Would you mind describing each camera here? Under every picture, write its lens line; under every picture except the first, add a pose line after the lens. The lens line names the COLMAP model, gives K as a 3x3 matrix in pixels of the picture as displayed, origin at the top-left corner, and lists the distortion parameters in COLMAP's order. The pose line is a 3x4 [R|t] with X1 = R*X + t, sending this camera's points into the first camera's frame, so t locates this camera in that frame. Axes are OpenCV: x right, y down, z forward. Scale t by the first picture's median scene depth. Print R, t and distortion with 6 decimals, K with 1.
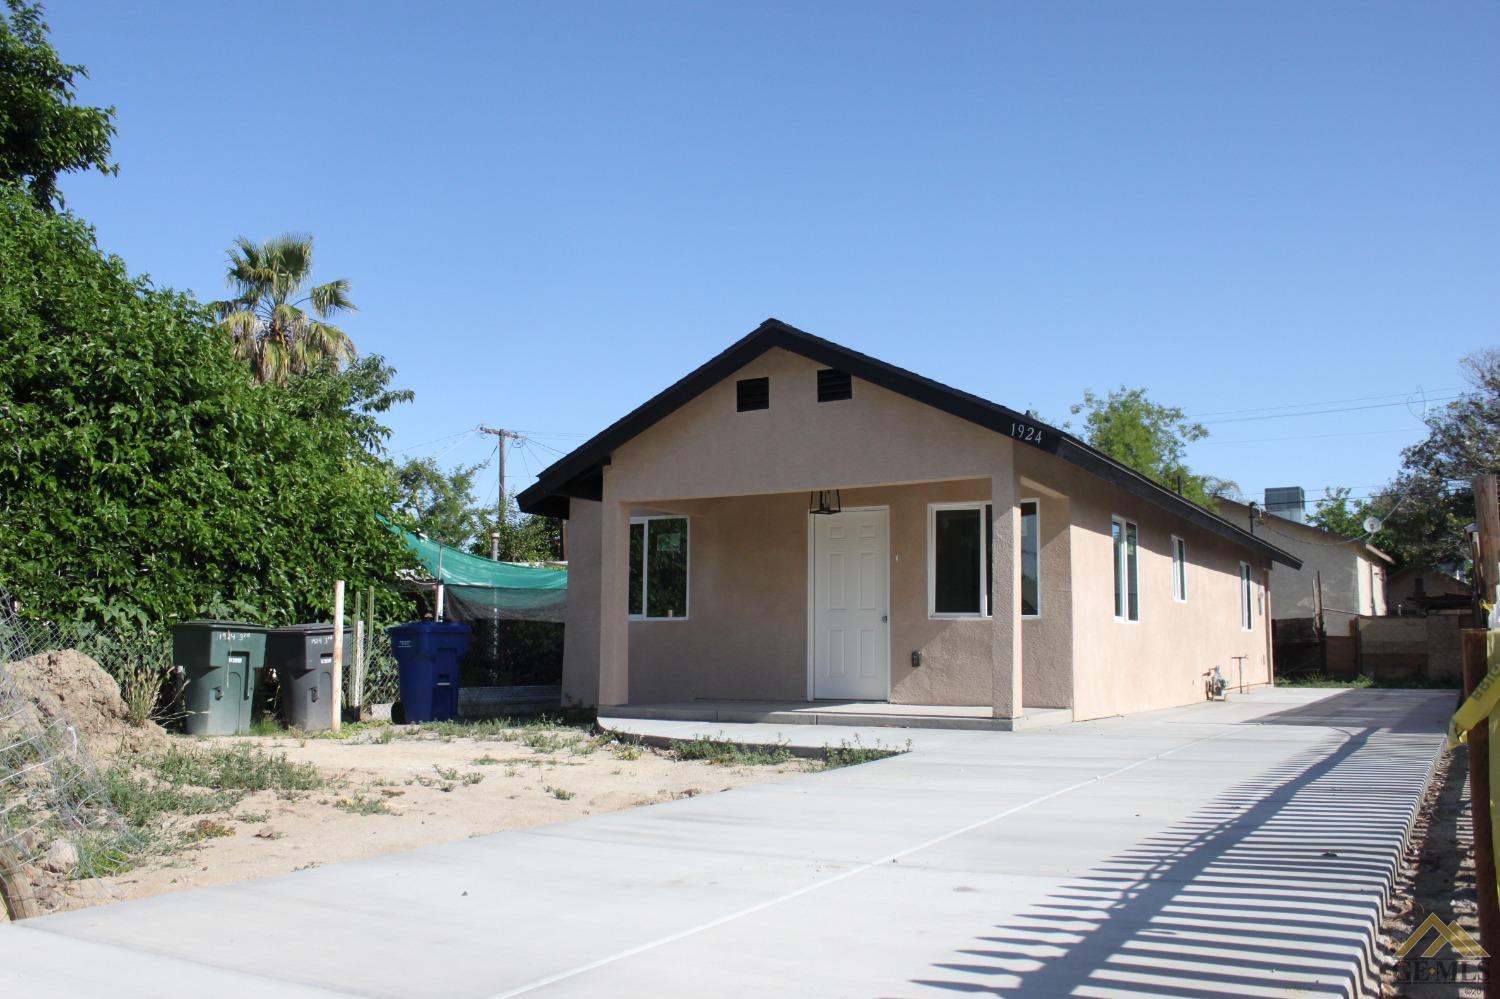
lens RADIAL K [[1342.6, 0, 755.7], [0, 1342.6, 496.9], [0, 0, 1]] dist [-0.112258, 0.058620]
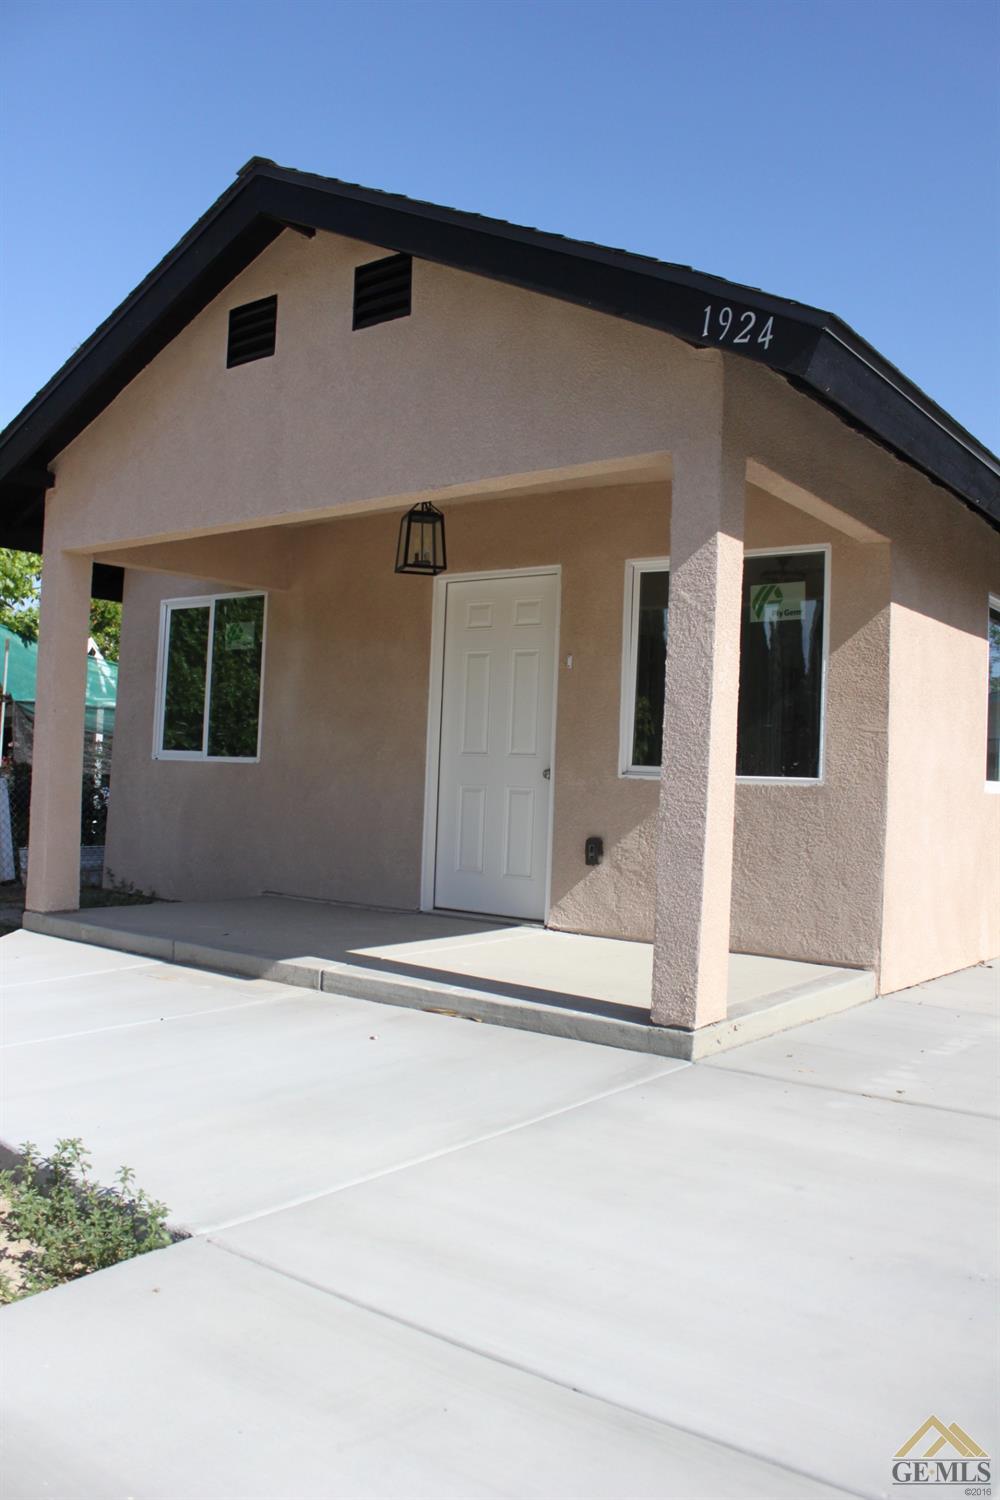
lens RADIAL K [[1247.7, 0, 506.8], [0, 1247.7, 749.6], [0, 0, 1]] dist [-0.161757, 0.141916]
pose [[0.989608, 0.028027, -0.141031, 0.151804], [-0.015168, 0.995695, 0.091443, 0.035446], [0.142987, -0.088354, 0.985773, 0.500667]]
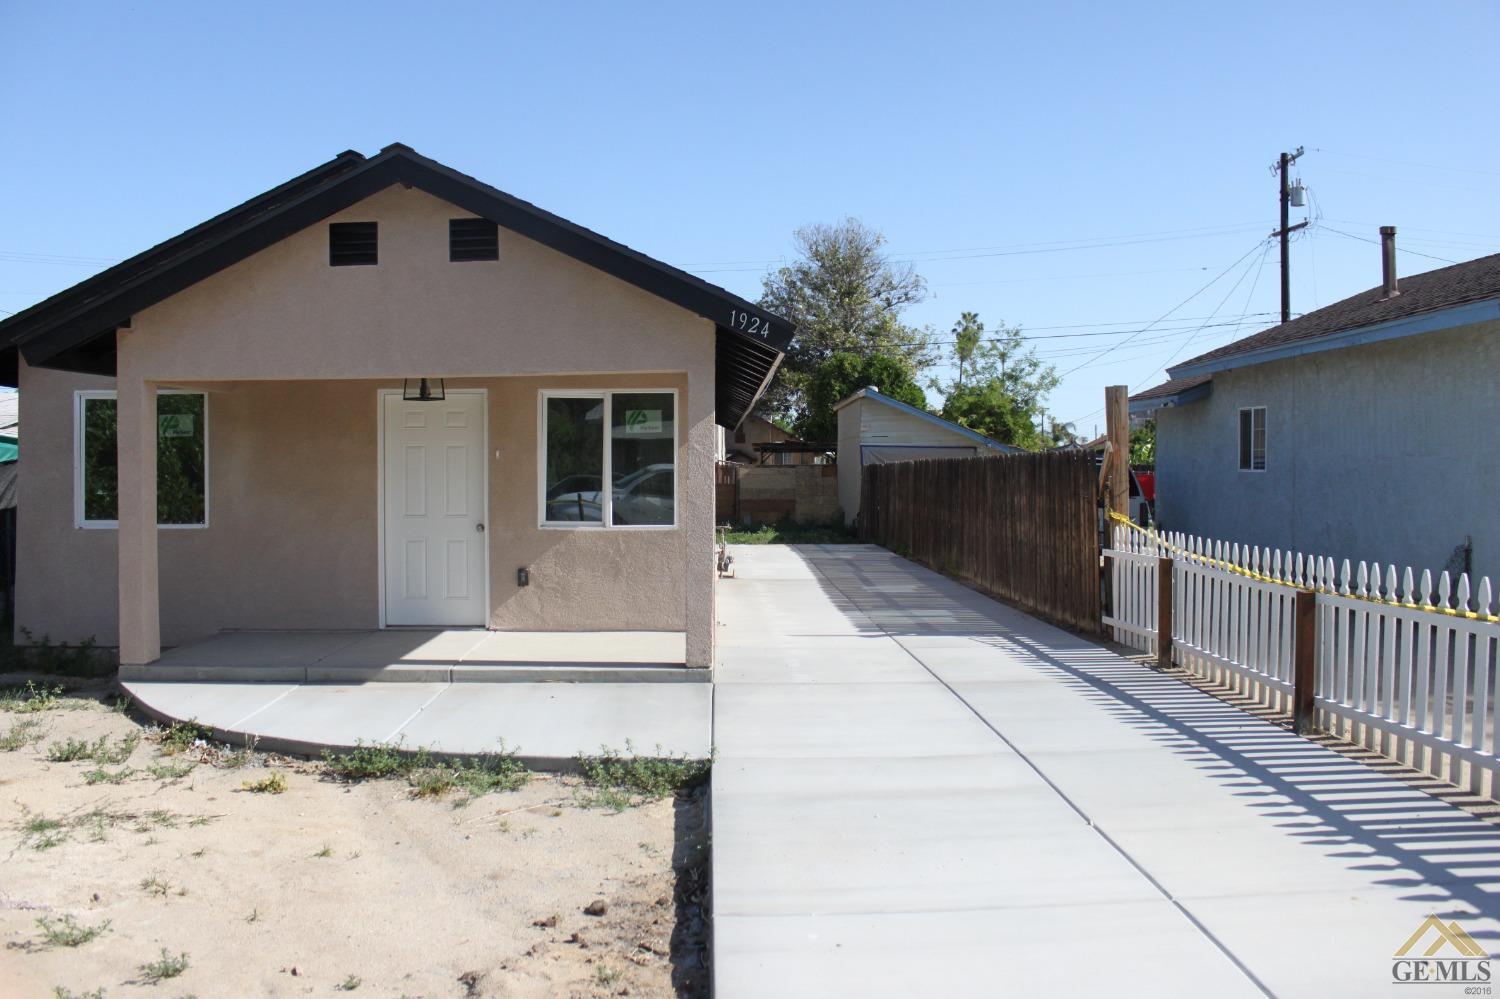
lens RADIAL K [[1247.7, 0, 751.5], [0, 1247.7, 478.2], [0, 0, 1]] dist [-0.161757, 0.141916]
pose [[0.862599, -0.012295, 0.505738, -0.143980], [-0.049379, 0.992884, 0.108361, -0.029498], [-0.503472, -0.118445, 0.855855, 0.273471]]
